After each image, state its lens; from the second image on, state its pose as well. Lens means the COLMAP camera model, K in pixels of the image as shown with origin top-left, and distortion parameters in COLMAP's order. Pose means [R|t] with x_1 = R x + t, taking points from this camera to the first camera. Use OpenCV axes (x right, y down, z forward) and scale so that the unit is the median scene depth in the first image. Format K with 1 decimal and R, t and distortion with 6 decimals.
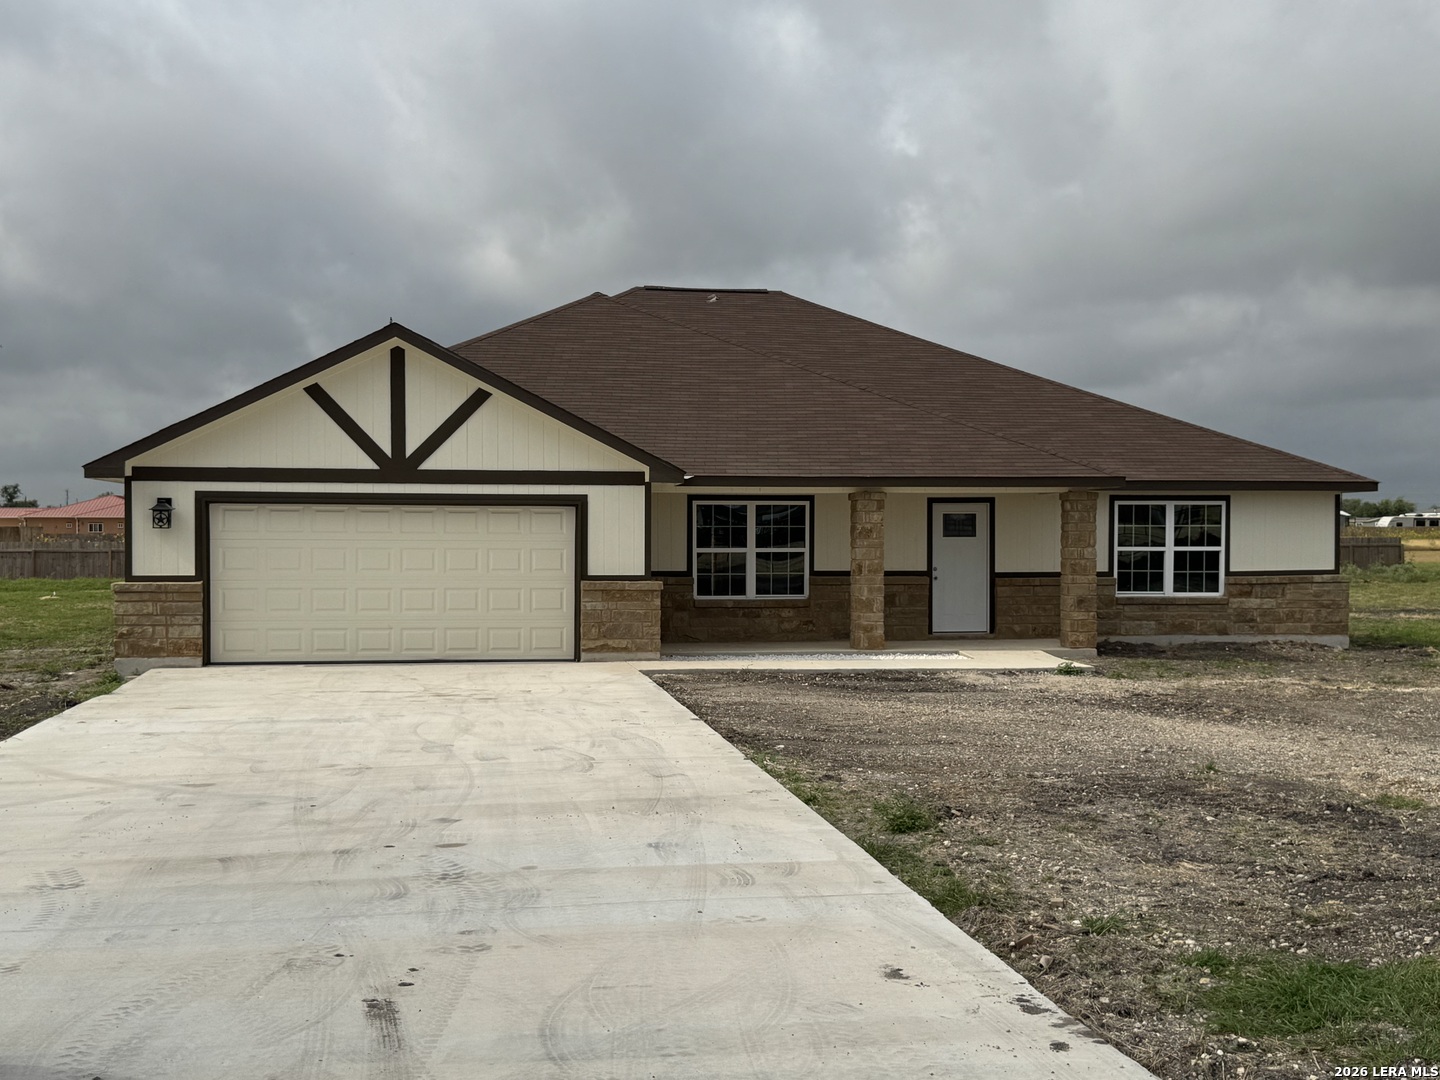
lens RADIAL K [[1663.8, 0, 720.0], [0, 1663.8, 540.0], [0, 0, 1]] dist [0.126954, 0.003855]
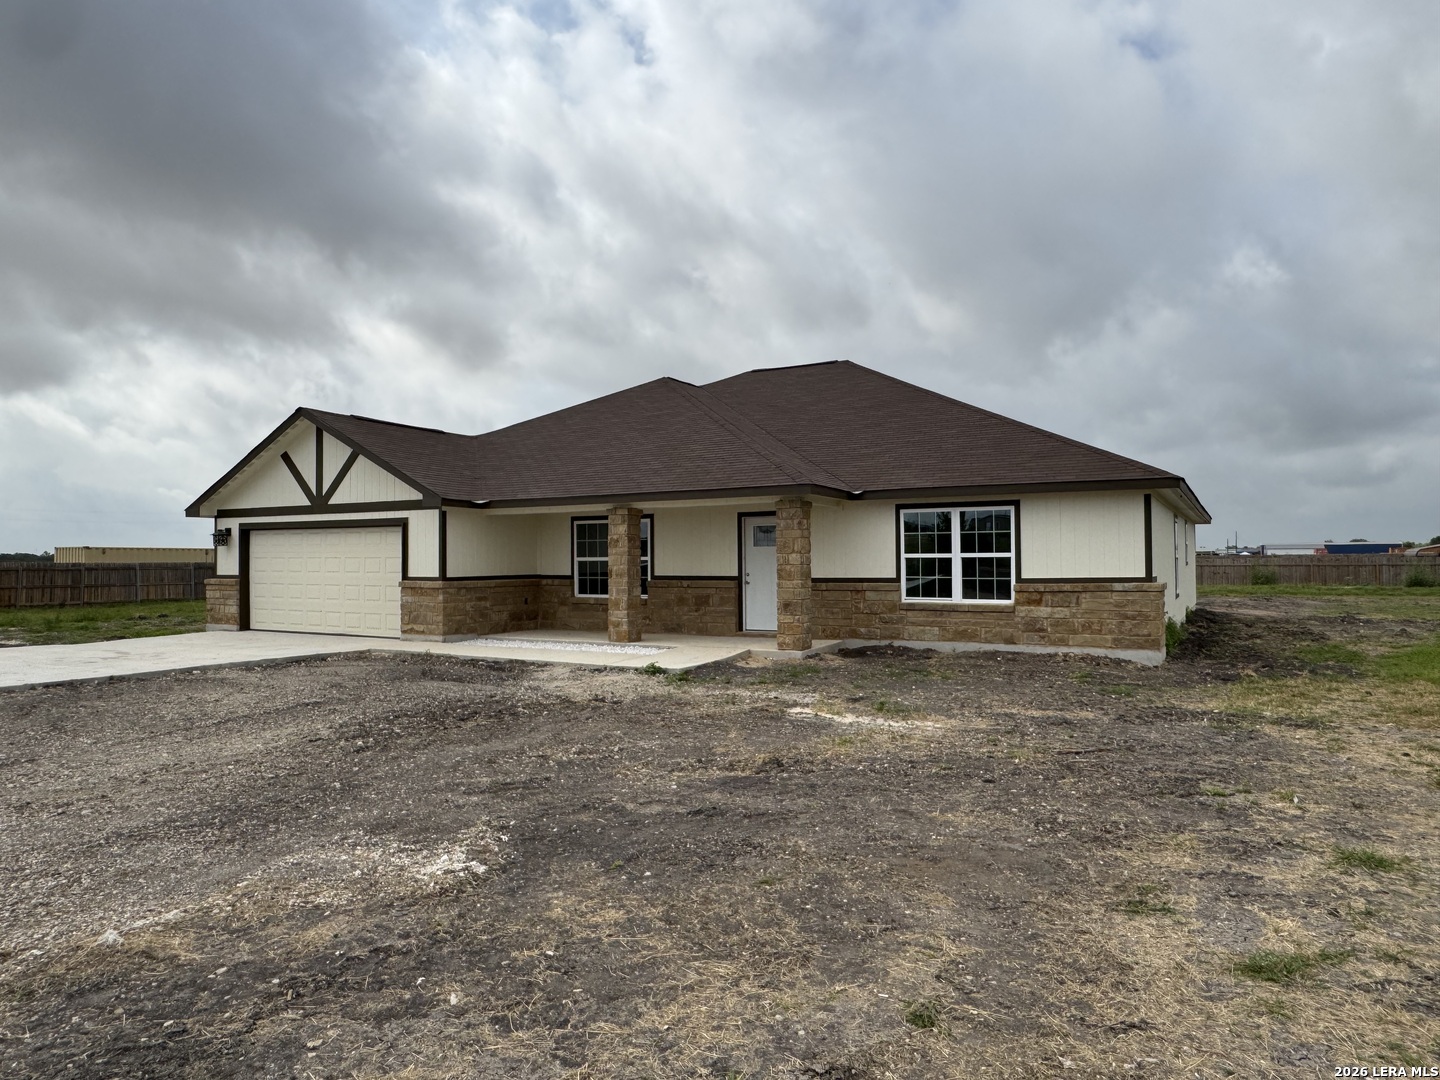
lens RADIAL K [[901.5, 0, 720.0], [0, 901.5, 540.0], [0, 0, 1]] dist [-0.003470, -0.000218]
pose [[0.789565, -0.018853, -0.613377, 0.488495], [0.003638, 0.999654, -0.026044, 0.009583], [0.613656, 0.018332, 0.789361, 0.490776]]
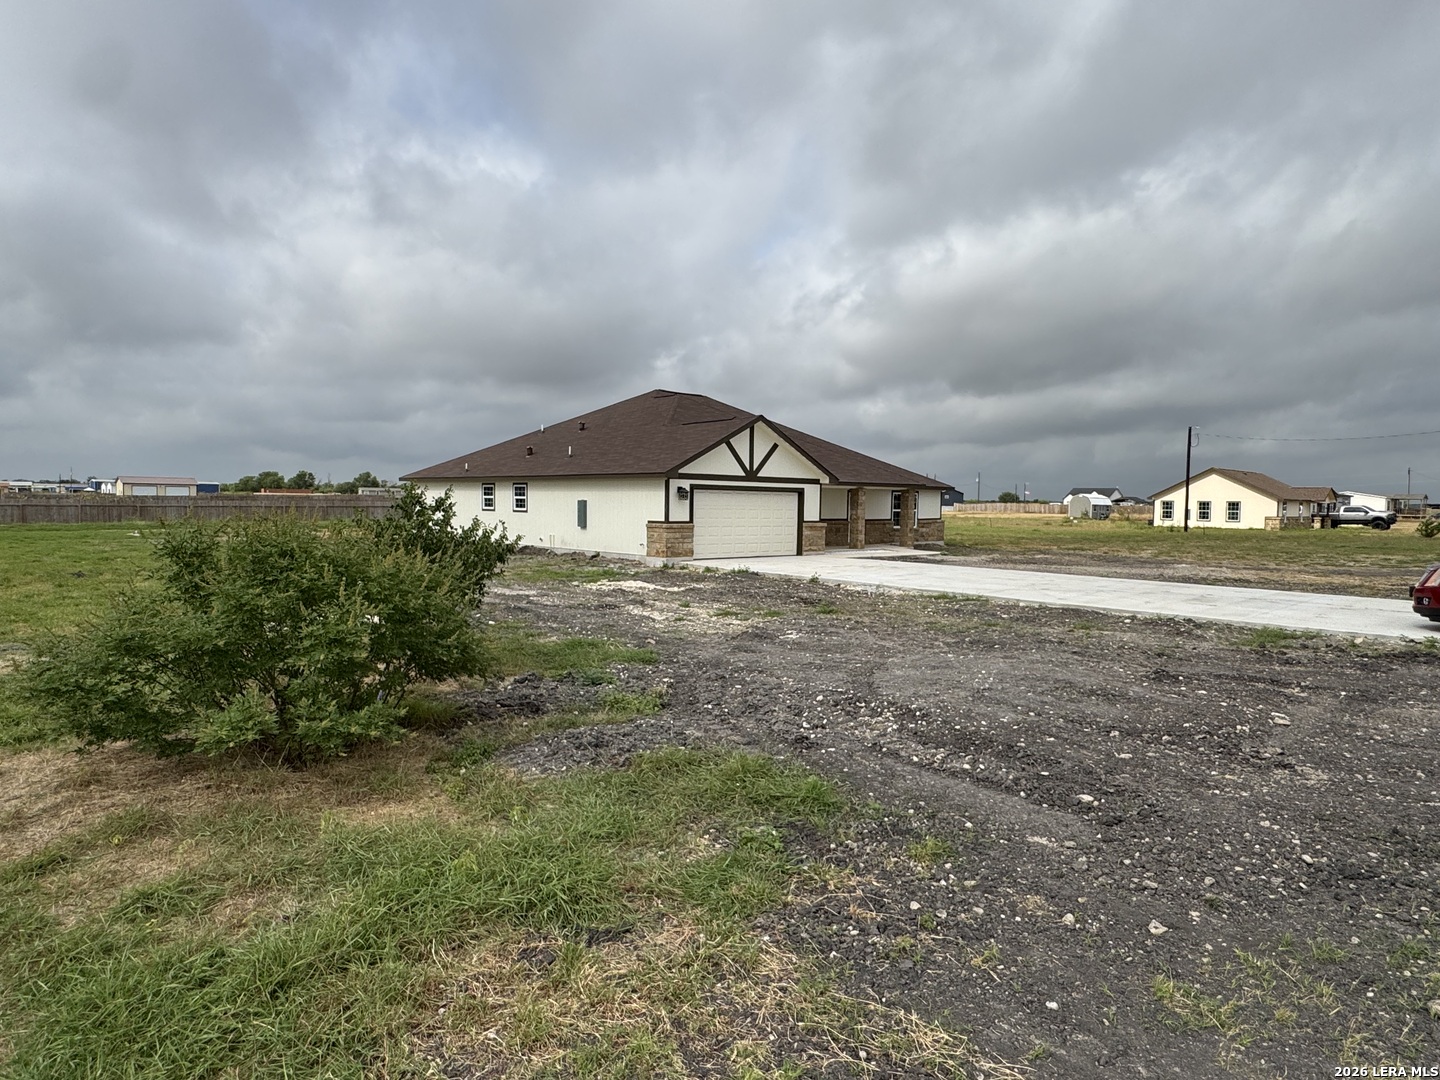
lens RADIAL K [[890.2, 0, 720.0], [0, 890.2, 540.0], [0, 0, 1]] dist [0.000446, -0.000003]
pose [[0.825761, -0.014109, 0.563844, -0.791526], [-0.010701, 0.999115, 0.040673, -0.002143], [-0.563919, -0.039620, 0.824879, -0.019267]]
